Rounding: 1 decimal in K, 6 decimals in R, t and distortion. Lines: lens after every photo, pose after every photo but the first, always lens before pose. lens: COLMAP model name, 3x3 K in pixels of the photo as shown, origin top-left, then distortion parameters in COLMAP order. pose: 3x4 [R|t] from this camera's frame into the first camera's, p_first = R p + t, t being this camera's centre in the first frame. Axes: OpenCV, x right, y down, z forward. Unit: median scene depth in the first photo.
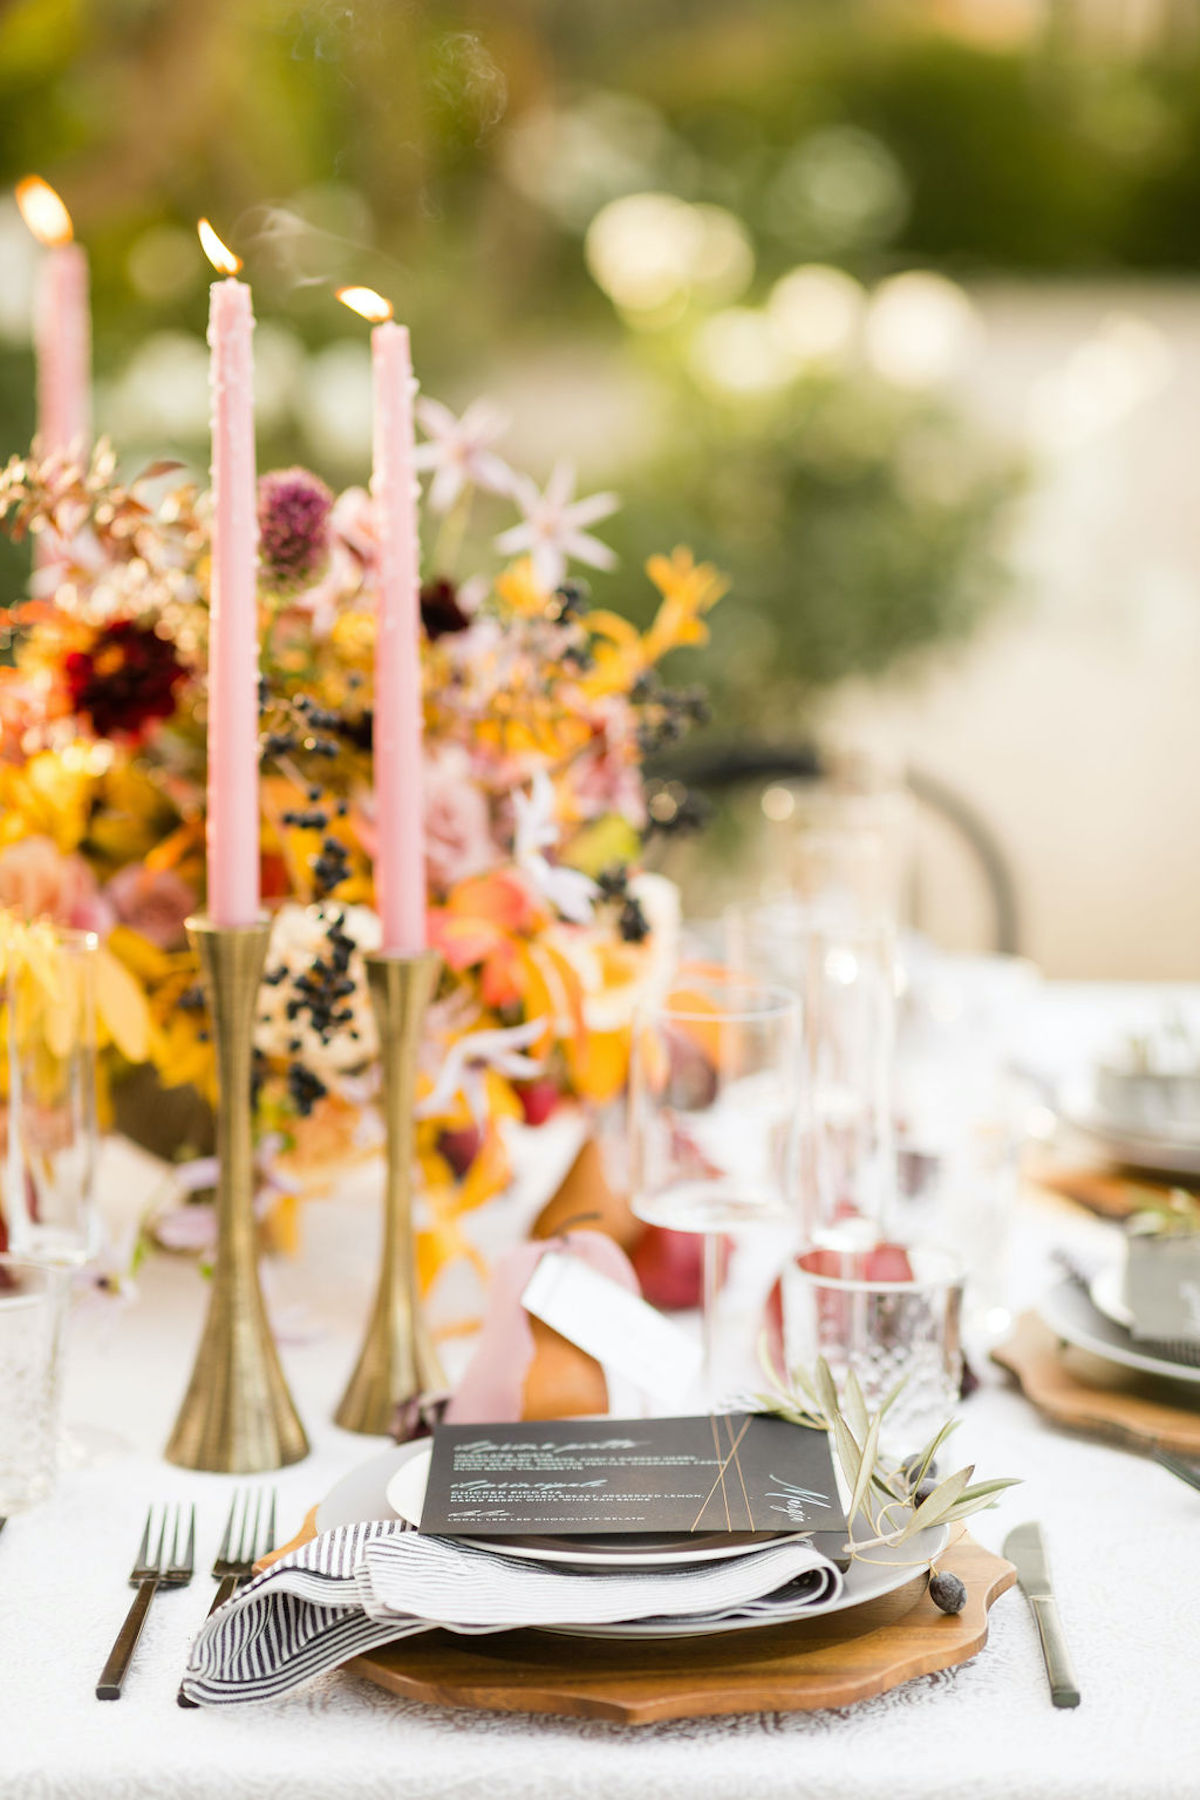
lens RADIAL K [[4821.1, 0, 596.0], [0, 4821.1, 887.5], [0, 0, 1]] dist [0.609189, 0.000000]
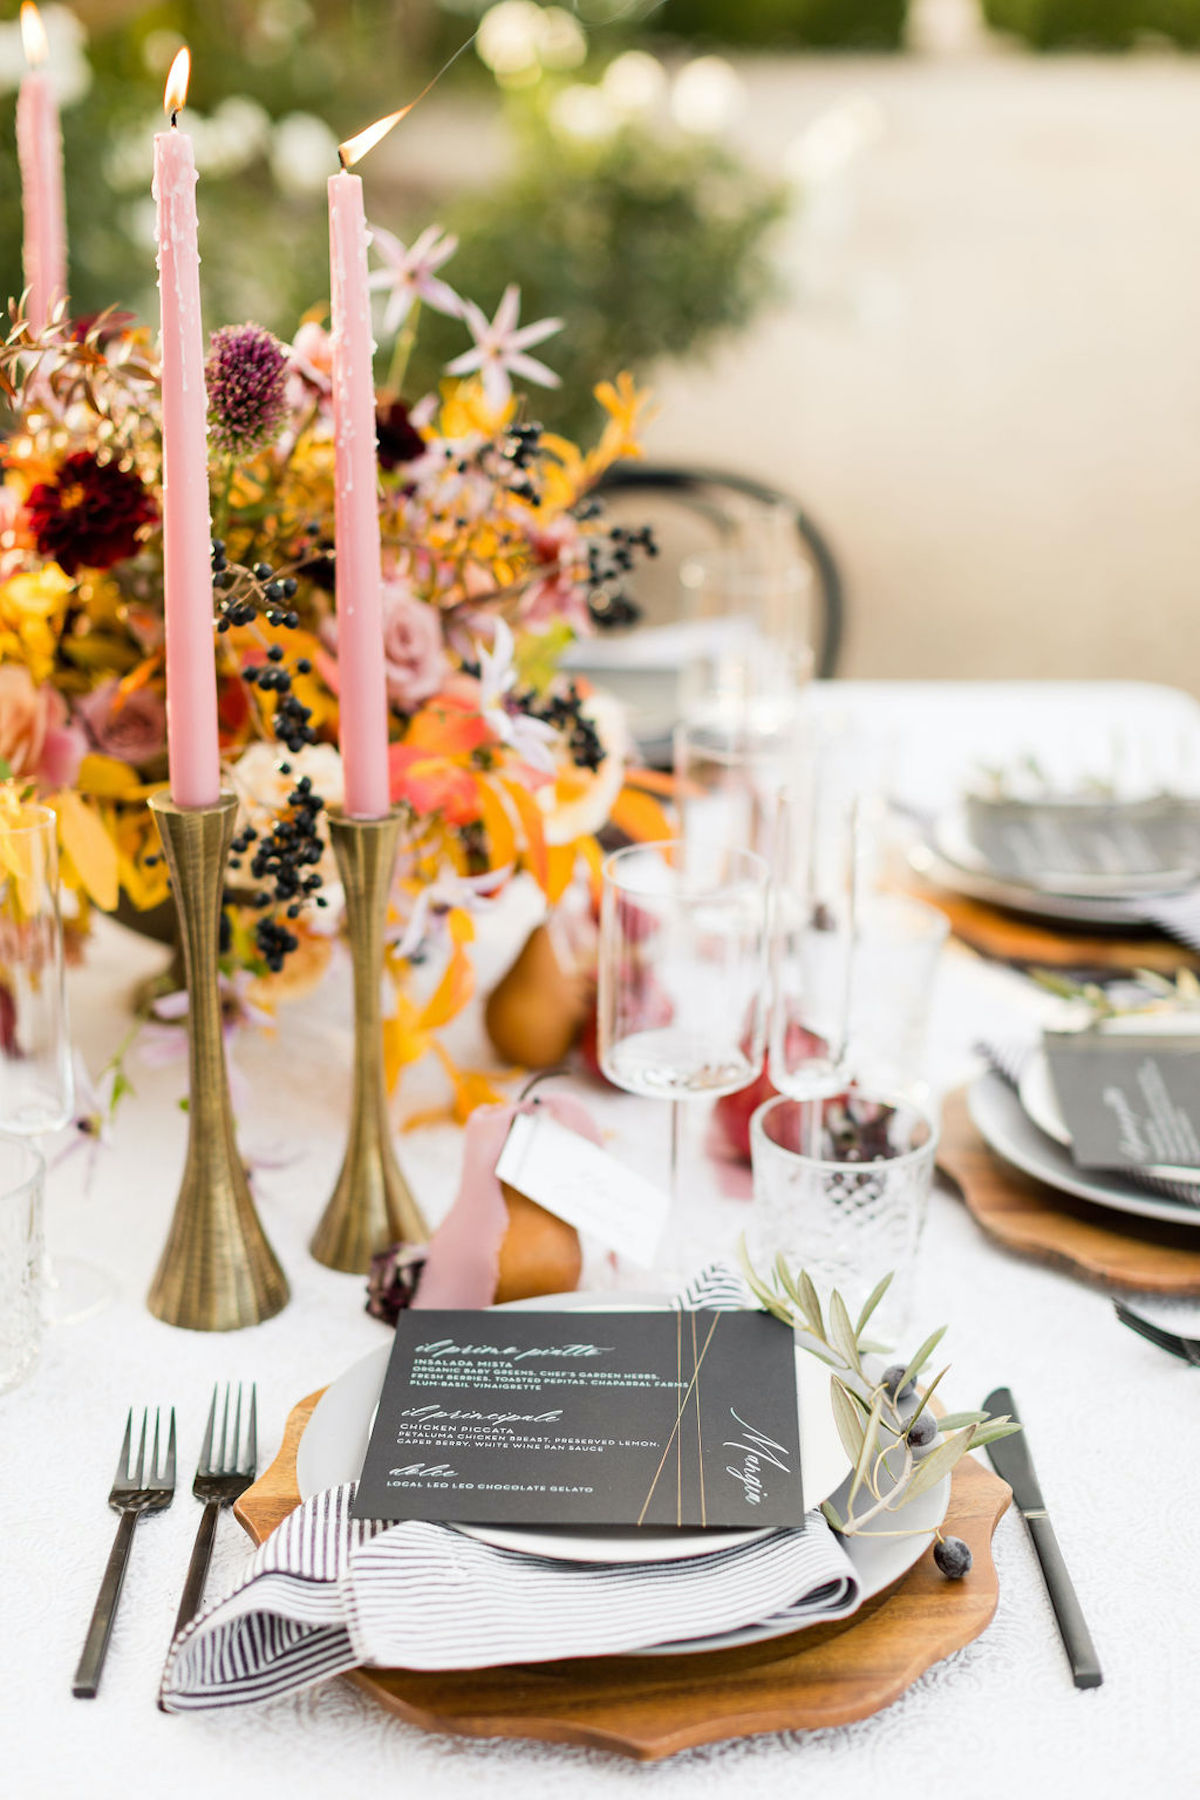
lens RADIAL K [[2749.2, 0, 598.6], [0, 2749.2, 896.5], [0, 0, 1]] dist [0.014544, 0.000000]
pose [[0.998620, -0.014494, 0.050470, -0.020989], [0.005293, 0.984040, 0.177866, -0.069090], [-0.052242, -0.177354, 0.982760, 0.427533]]
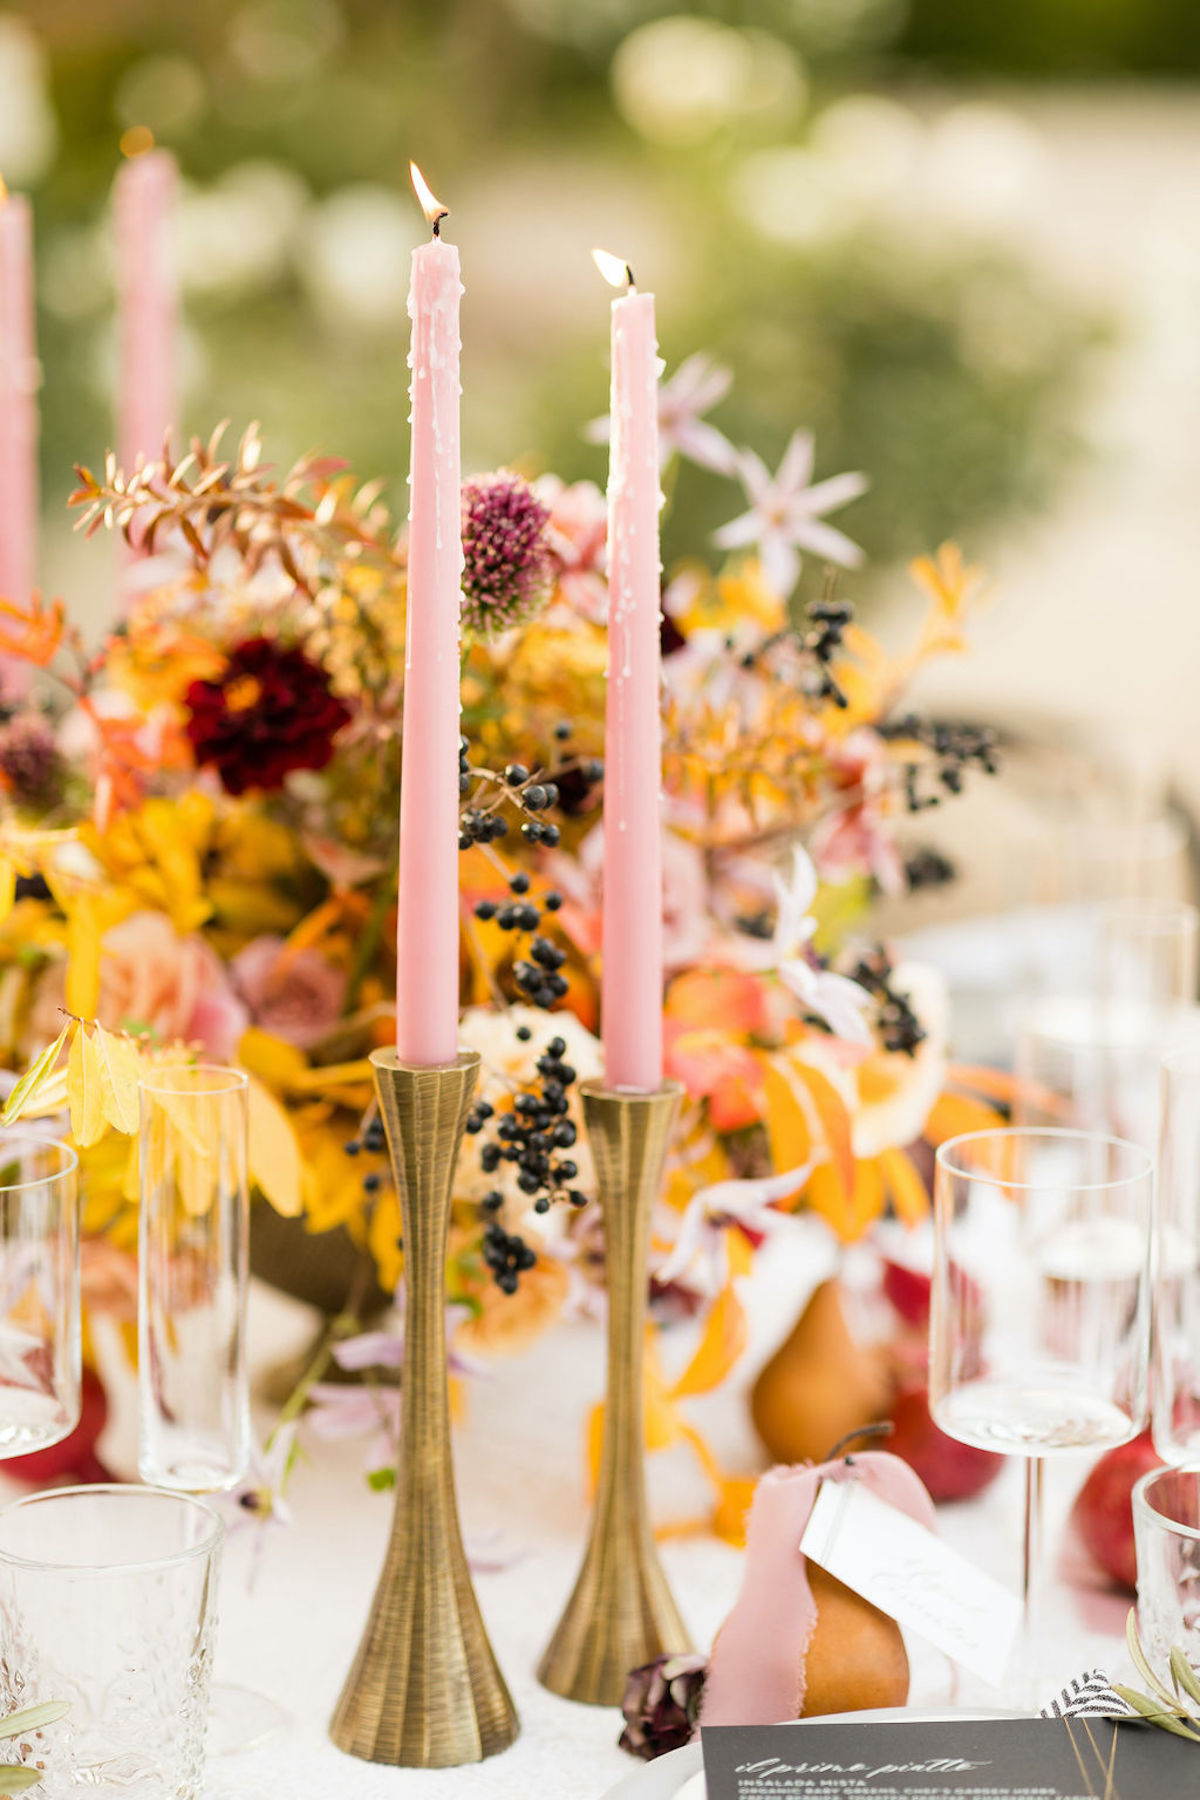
lens RADIAL K [[4821.1, 0, 614.7], [0, 4821.1, 913.2], [0, 0, 1]] dist [0.609189, 0.000000]
pose [[0.999704, 0.001715, 0.024258, -0.061106], [-0.002900, 0.998801, 0.048875, -0.051908], [-0.024145, -0.048931, 0.998510, 0.214901]]
